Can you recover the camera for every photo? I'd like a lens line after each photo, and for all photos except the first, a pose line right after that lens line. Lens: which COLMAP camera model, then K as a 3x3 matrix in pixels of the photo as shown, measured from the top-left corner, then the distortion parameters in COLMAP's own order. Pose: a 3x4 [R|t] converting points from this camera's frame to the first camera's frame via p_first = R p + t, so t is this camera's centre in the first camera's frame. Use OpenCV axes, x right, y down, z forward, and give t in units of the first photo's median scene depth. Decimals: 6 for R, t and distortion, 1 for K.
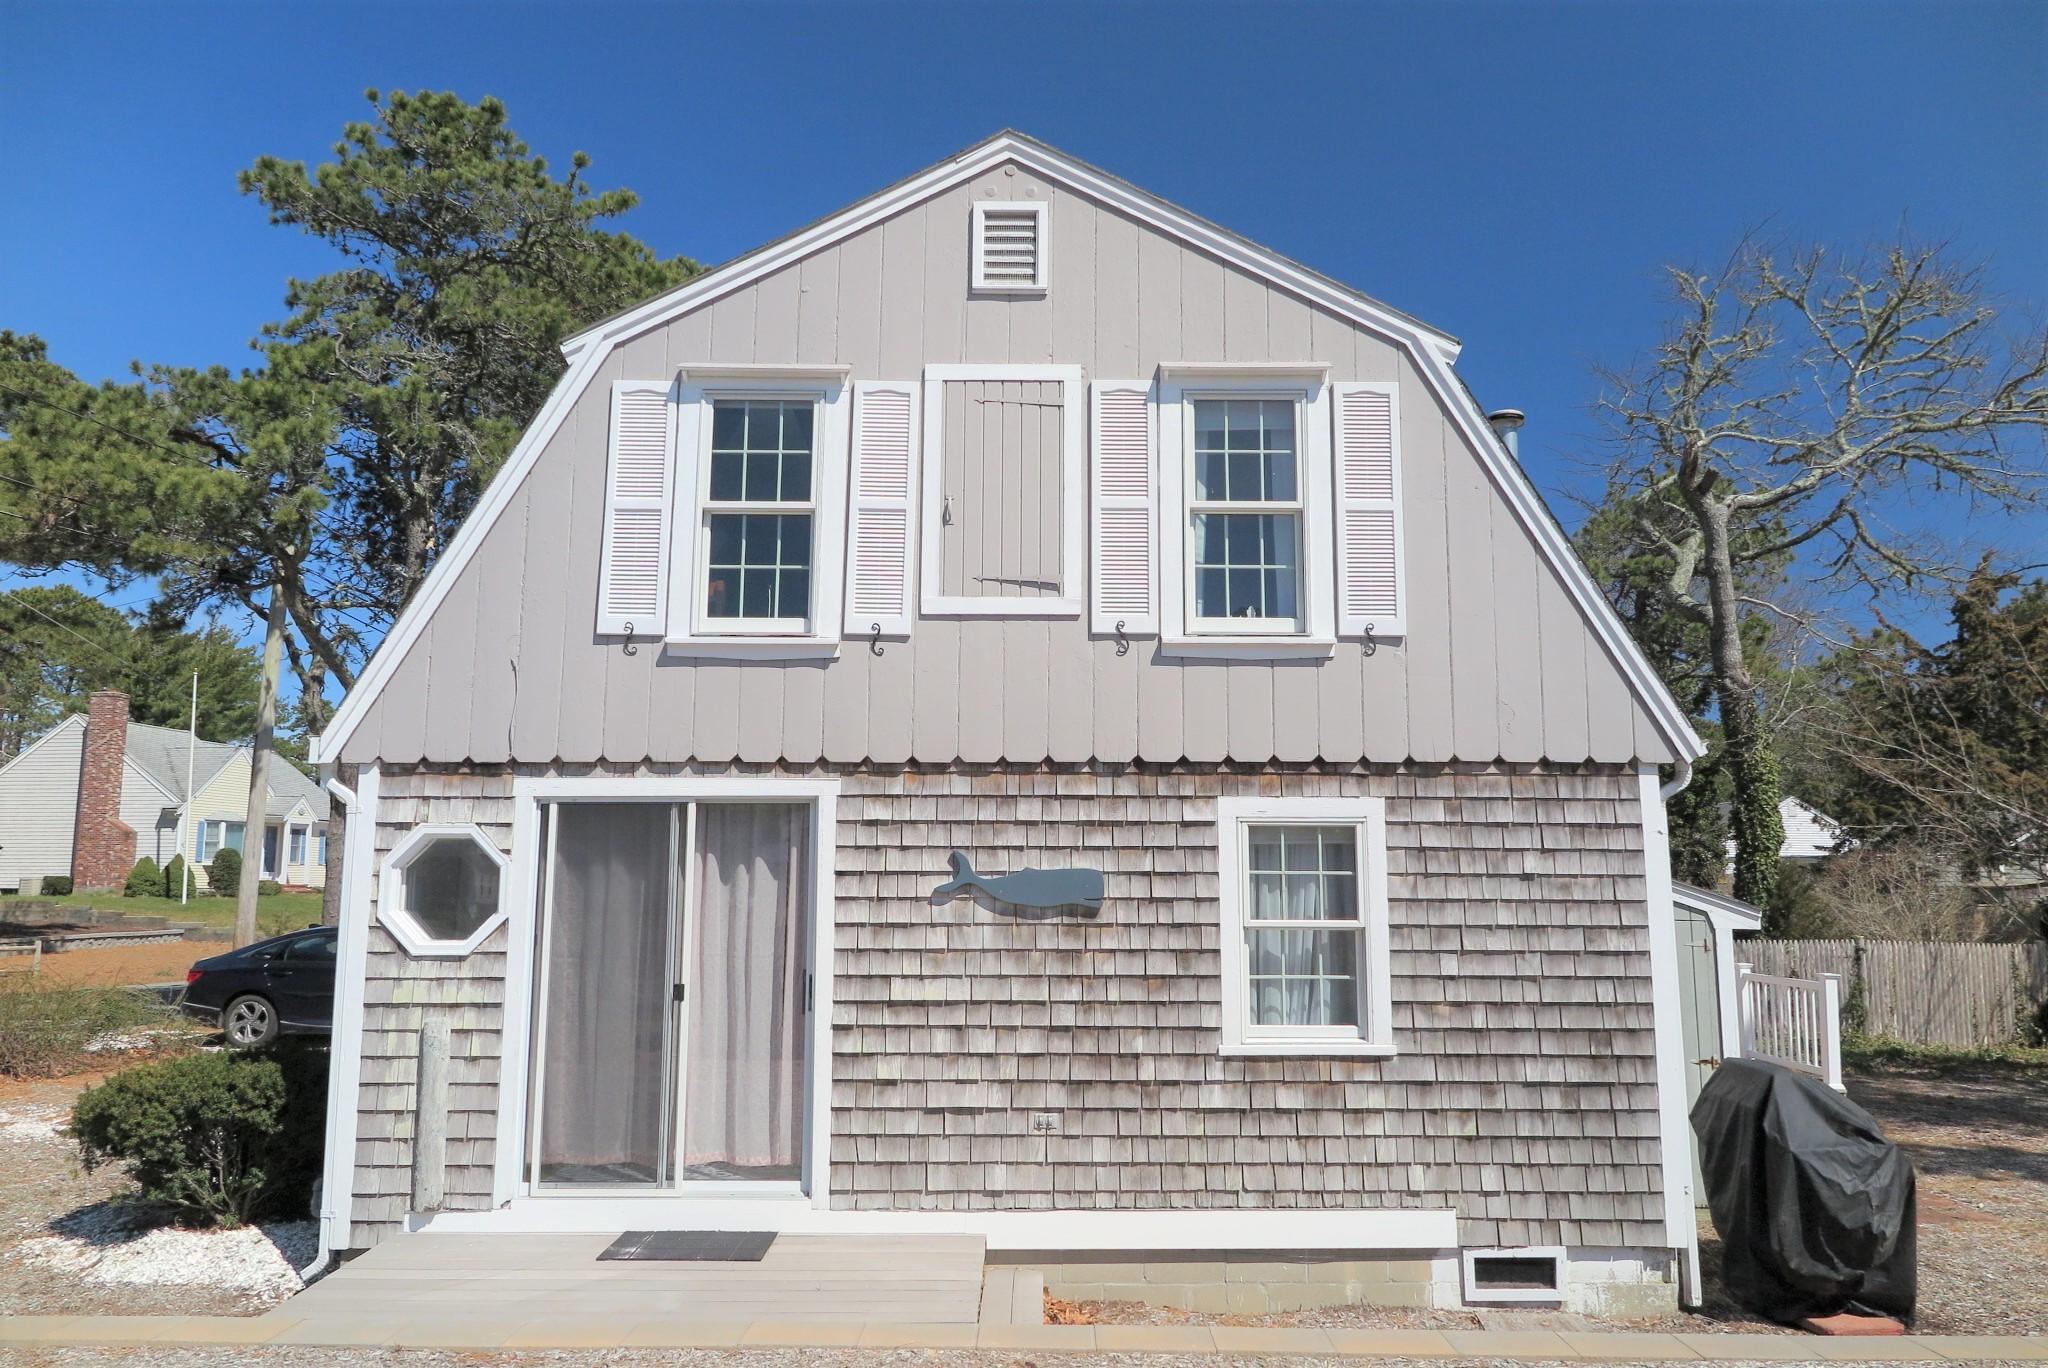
lens RADIAL K [[1407.5, 0, 1021.7], [0, 1407.5, 686.1], [0, 0, 1]] dist [-0.009781, 0.004351]
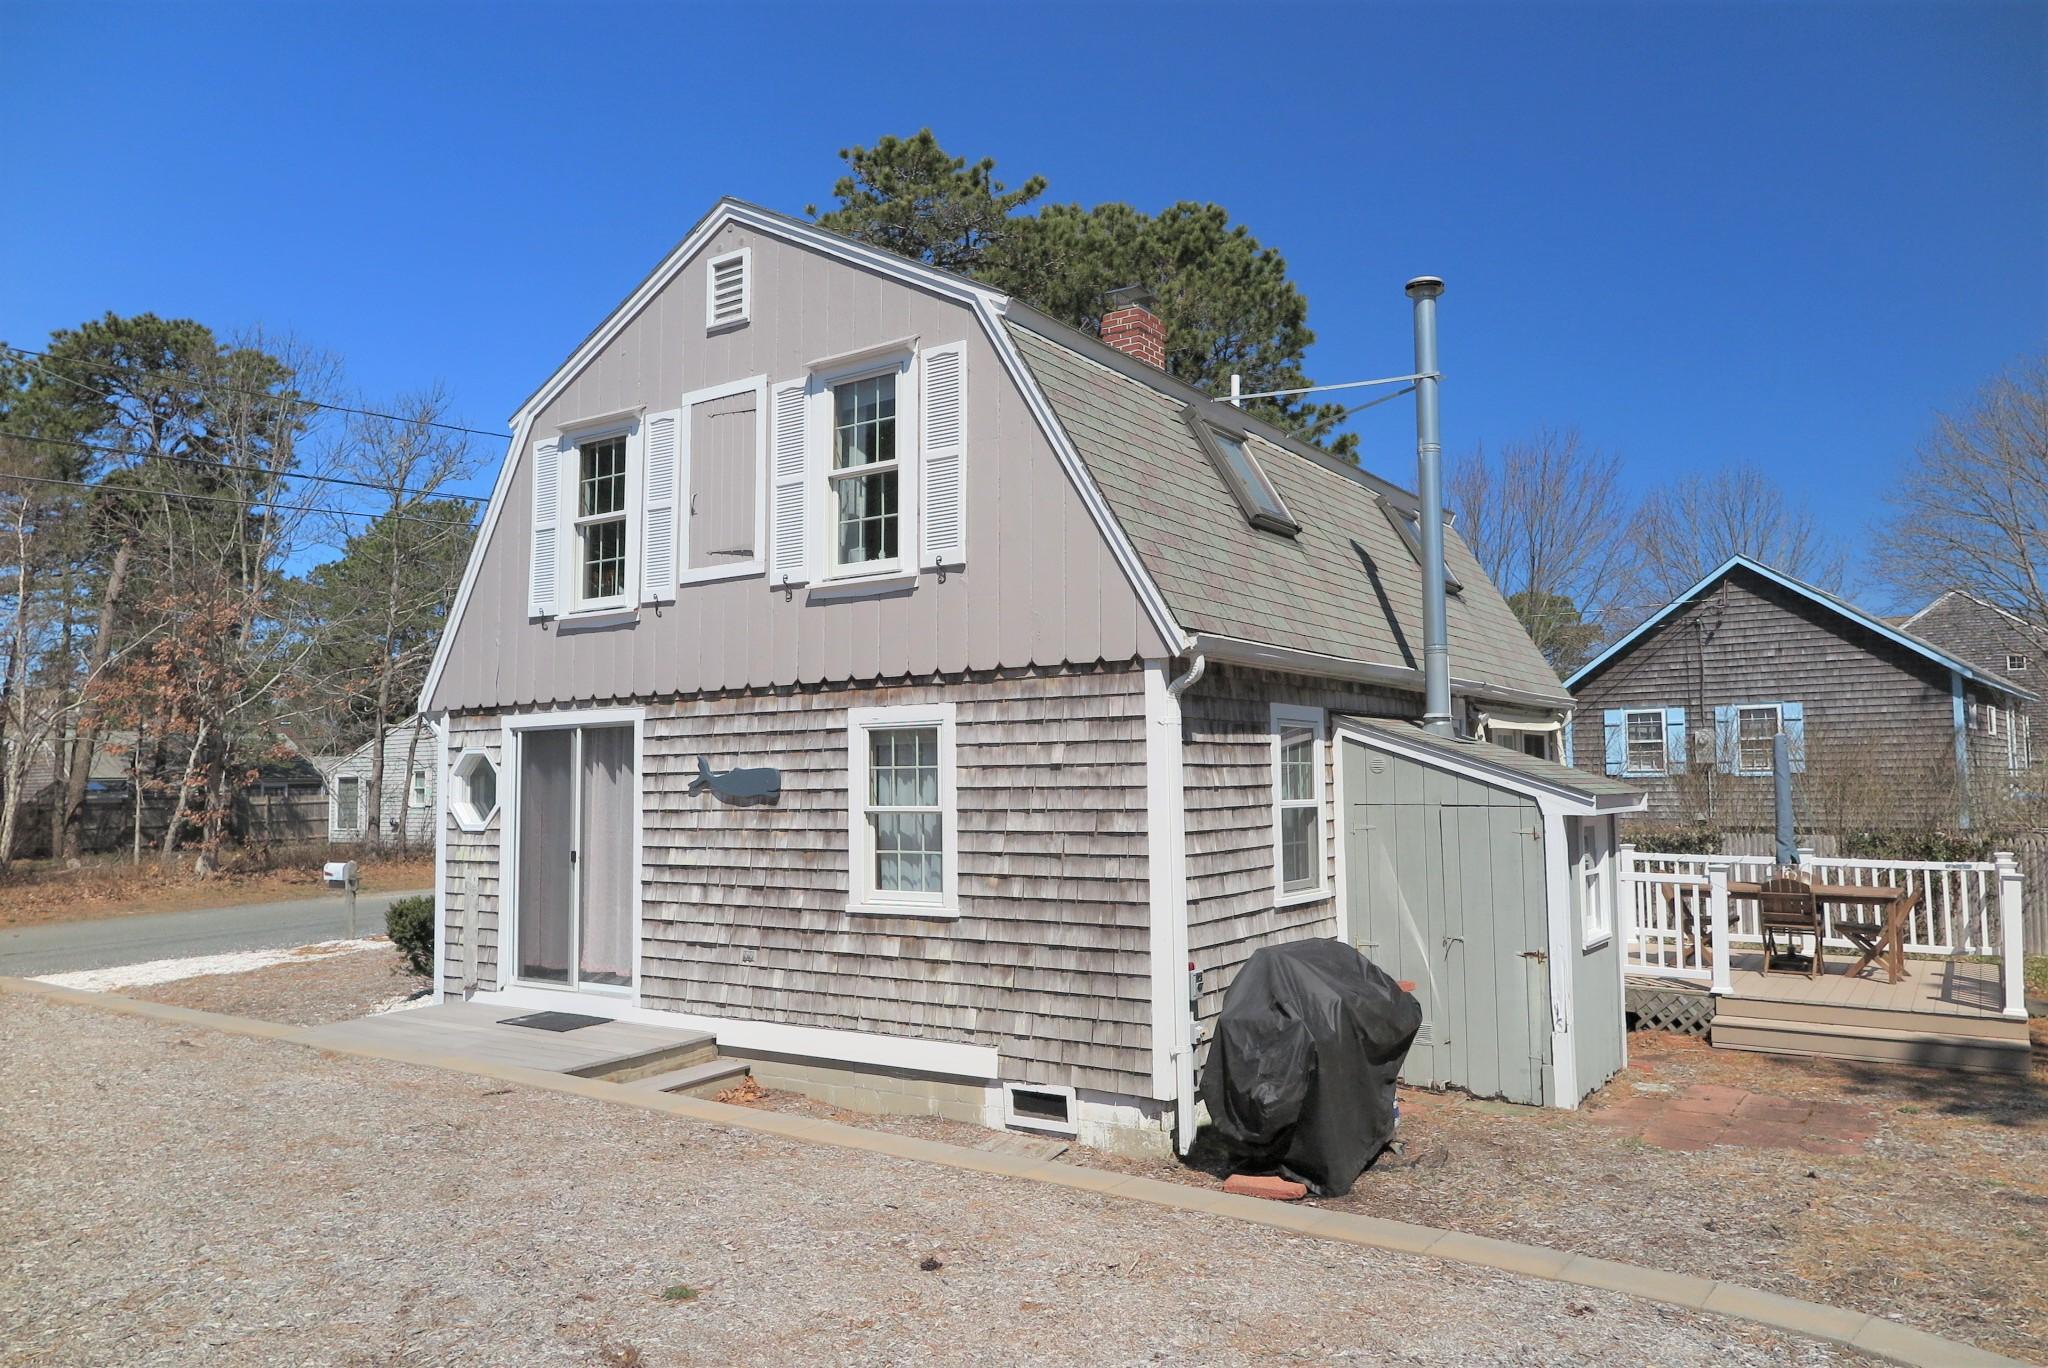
lens RADIAL K [[1407.5, 0, 1011.9], [0, 1407.5, 685.0], [0, 0, 1]] dist [-0.009781, 0.004351]
pose [[0.824647, -0.054006, -0.563064, 0.962678], [0.092738, 0.994871, 0.040398, 0.021313], [0.557994, -0.085531, 0.825425, 0.052984]]
